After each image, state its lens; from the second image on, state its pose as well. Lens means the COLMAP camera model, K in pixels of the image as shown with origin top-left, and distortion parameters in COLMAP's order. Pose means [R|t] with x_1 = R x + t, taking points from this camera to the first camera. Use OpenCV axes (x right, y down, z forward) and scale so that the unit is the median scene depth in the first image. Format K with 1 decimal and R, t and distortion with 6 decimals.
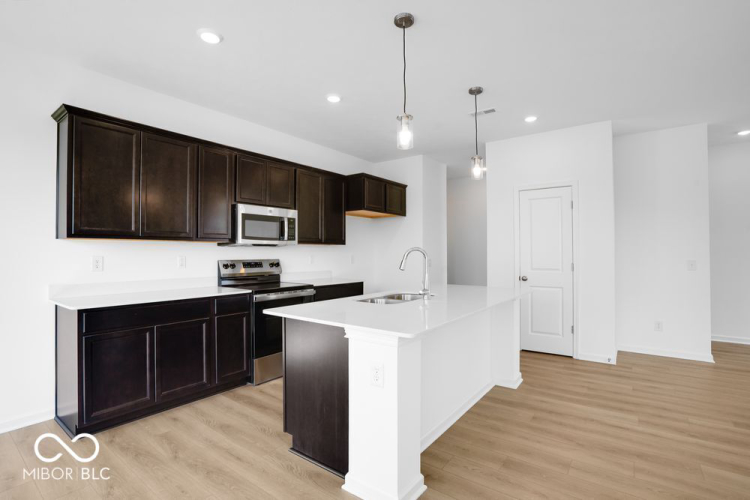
lens RADIAL K [[350.5, 0, 378.8], [0, 350.5, 254.5], [0, 0, 1]] dist [-0.026077, 0.000589]
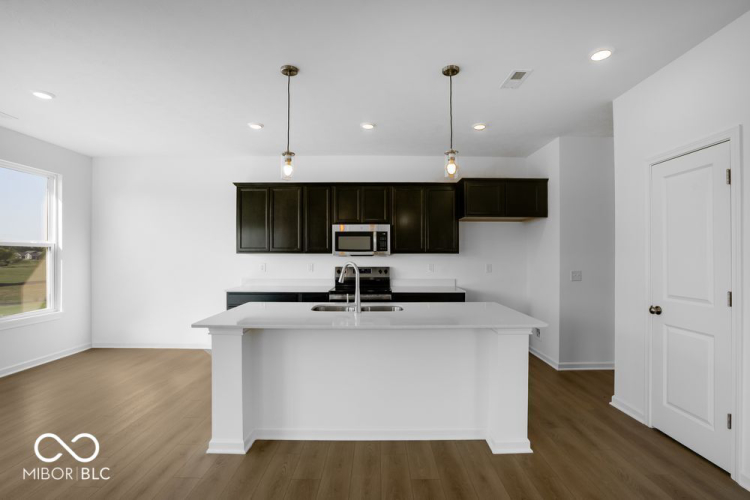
lens RADIAL K [[350.5, 0, 378.8], [0, 350.5, 254.5], [0, 0, 1]] dist [-0.026077, 0.000589]
pose [[0.597155, 0.000939, -0.802125, 0.694363], [-0.006531, 0.999972, -0.003692, -0.025281], [0.802099, 0.007443, 0.597144, 0.303619]]
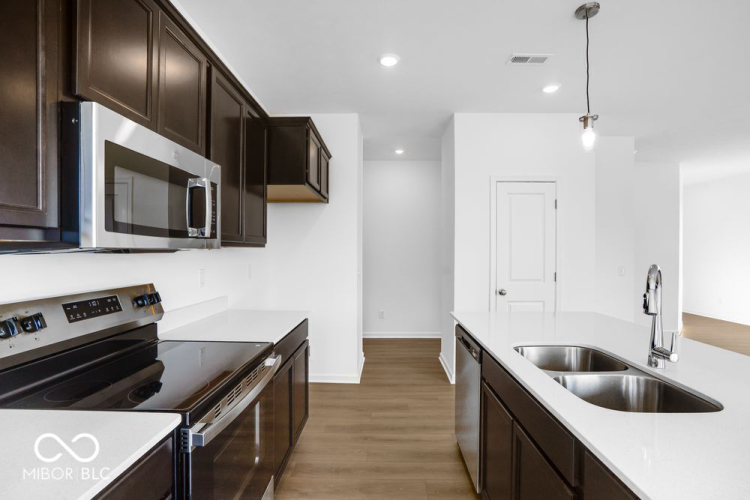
lens RADIAL K [[360.1, 0, 374.4], [0, 360.1, 254.8], [0, 0, 1]] dist [-0.002762, -0.000303]
pose [[0.816265, -0.002637, 0.577672, -0.343976], [-0.002402, 0.999965, 0.007959, -0.025753], [-0.577673, -0.007884, 0.816230, 0.569525]]
